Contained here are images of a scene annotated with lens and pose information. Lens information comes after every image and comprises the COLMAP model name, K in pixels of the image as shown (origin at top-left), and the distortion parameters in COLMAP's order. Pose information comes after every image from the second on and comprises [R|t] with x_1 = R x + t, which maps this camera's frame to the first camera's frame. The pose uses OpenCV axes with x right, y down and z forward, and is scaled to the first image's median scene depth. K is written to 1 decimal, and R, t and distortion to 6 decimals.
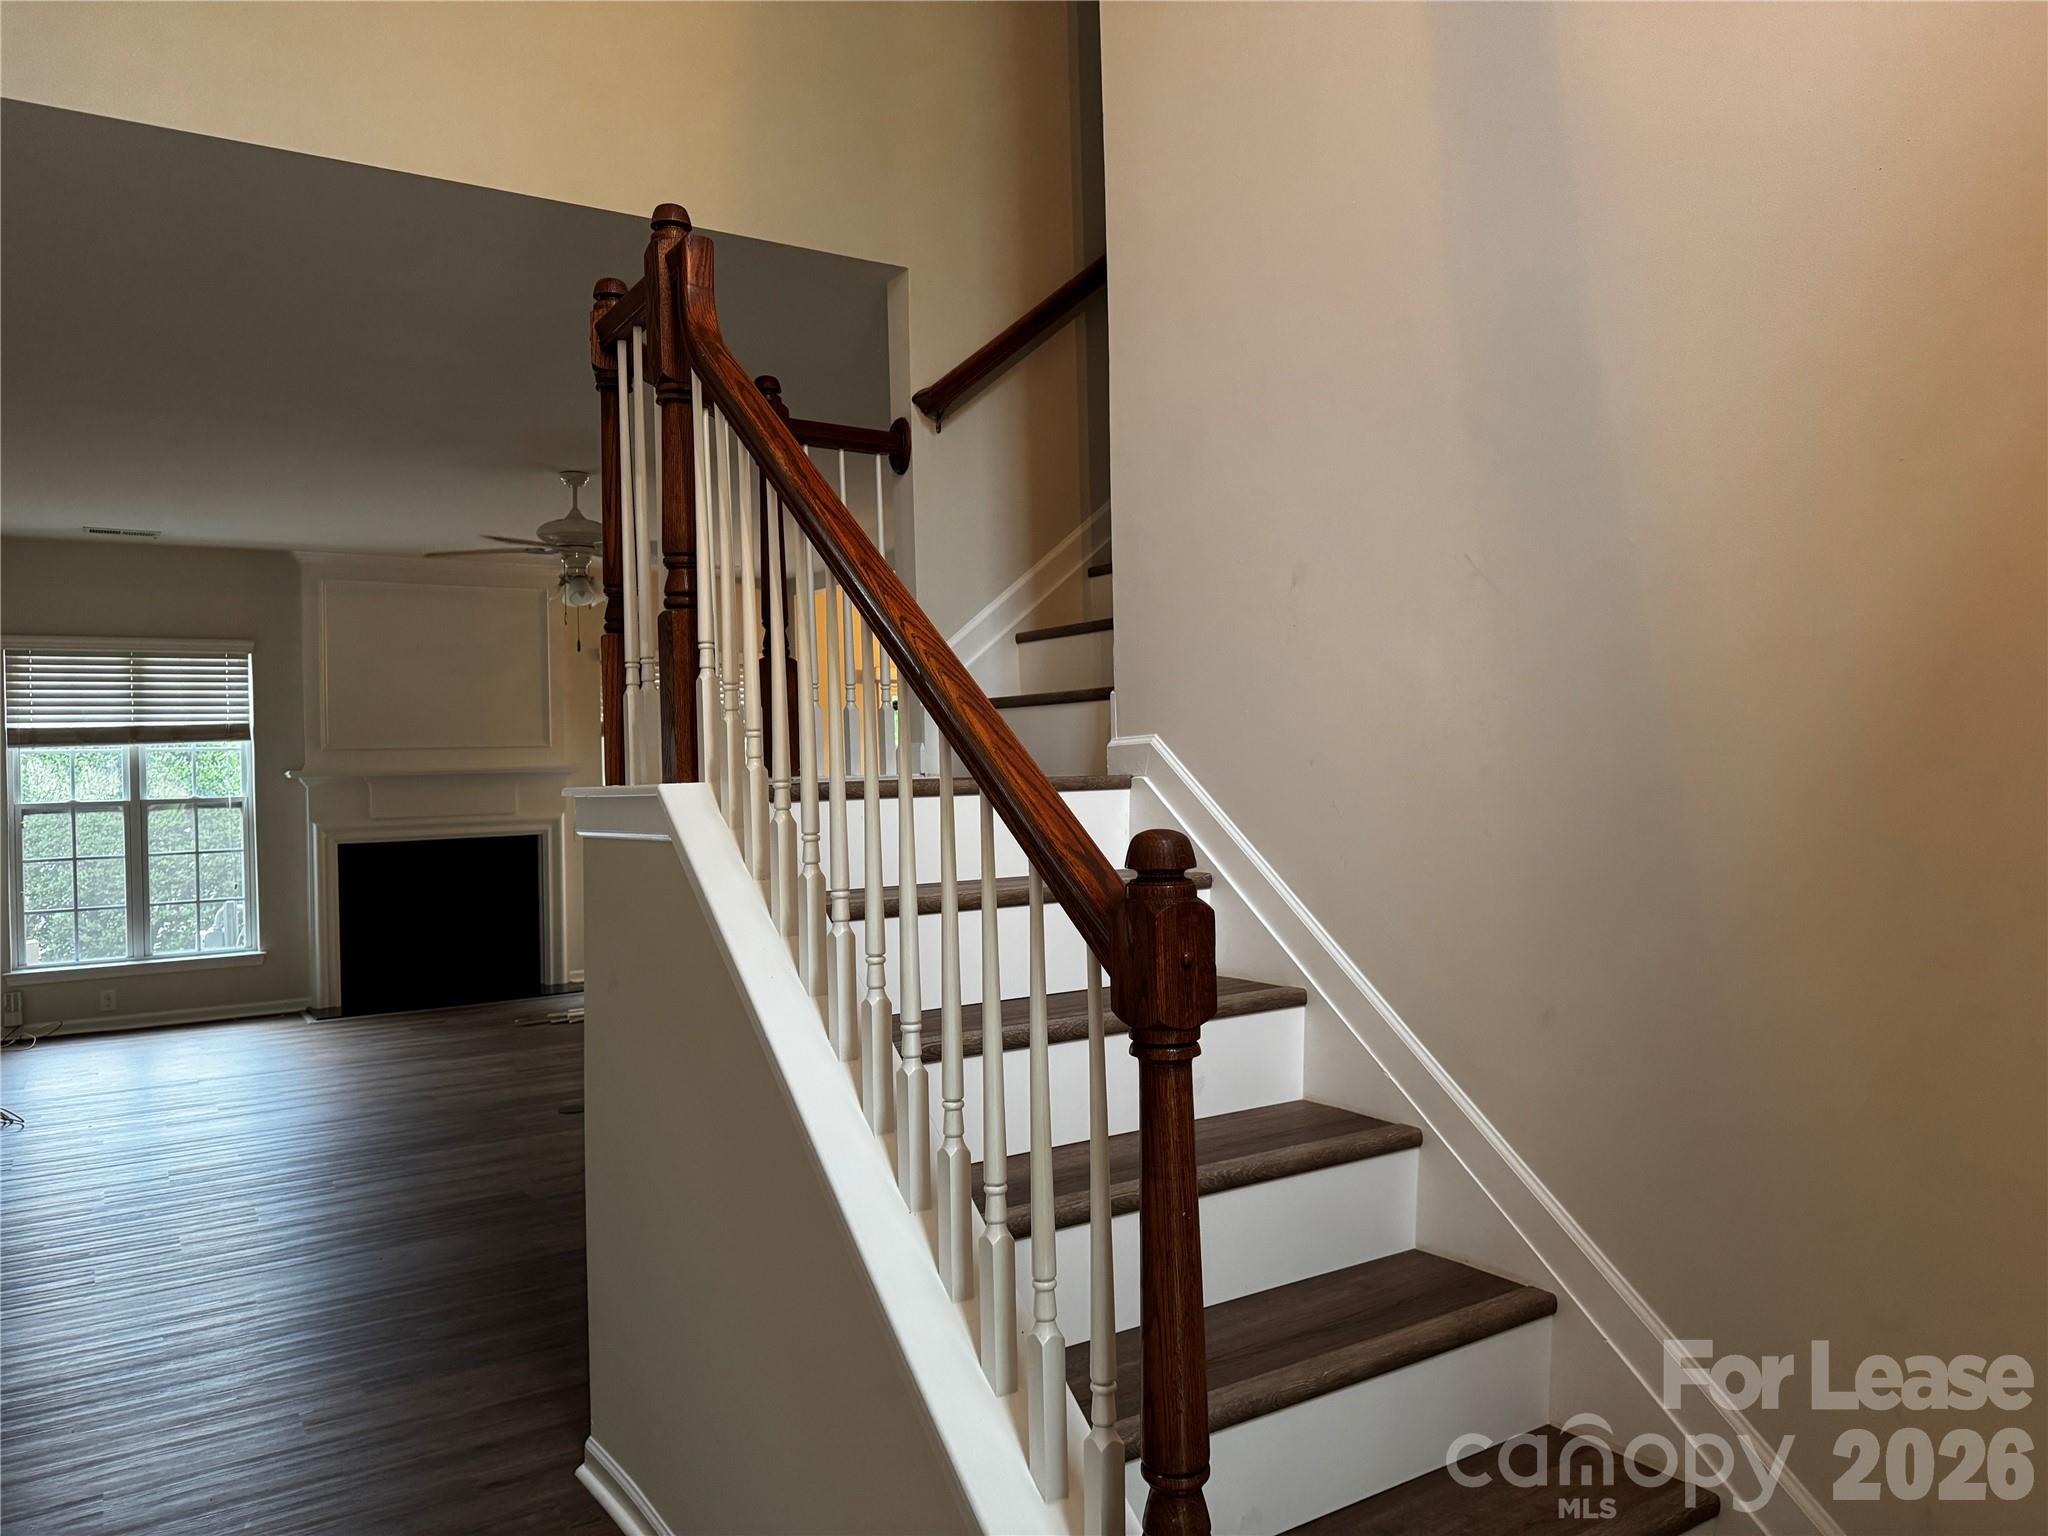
lens RADIAL K [[1411.1, 0, 983.3], [0, 1411.1, 764.1], [0, 0, 1]] dist [0.074645, -0.078702]
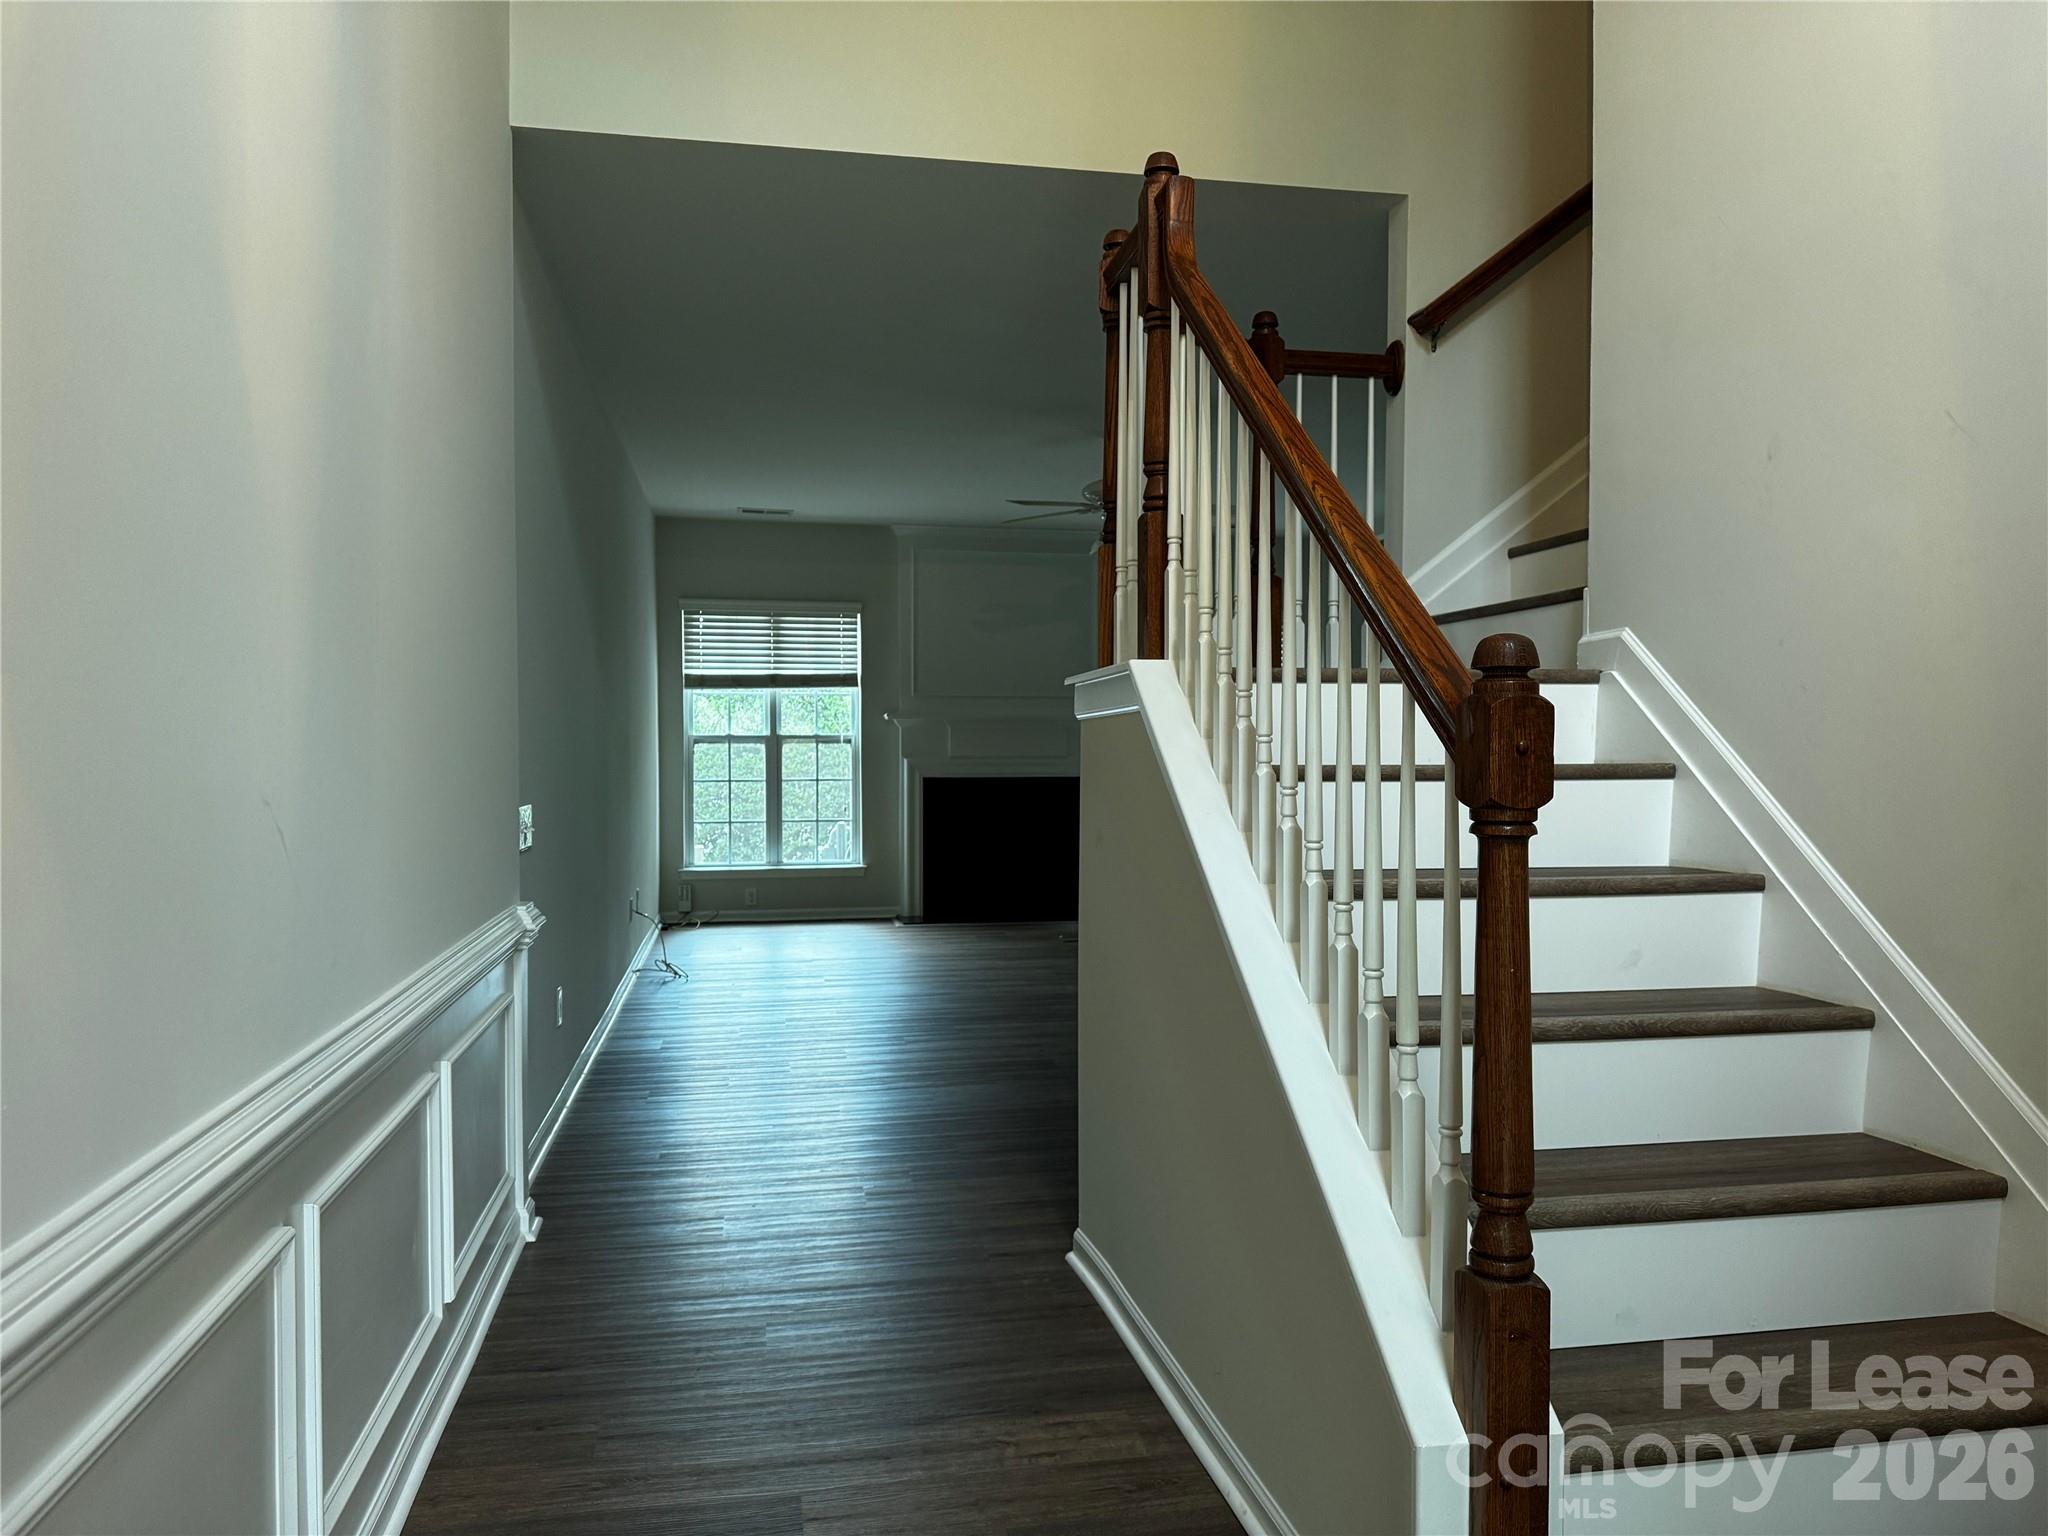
lens RADIAL K [[1385.6, 0, 1017.2], [0, 1385.6, 786.3], [0, 0, 1]] dist [0.079241, -0.117051]
pose [[0.932684, 0.032536, -0.359225, 0.071962], [-0.021080, 0.999138, 0.035763, 0.058231], [0.360079, -0.025783, 0.932566, -0.072196]]
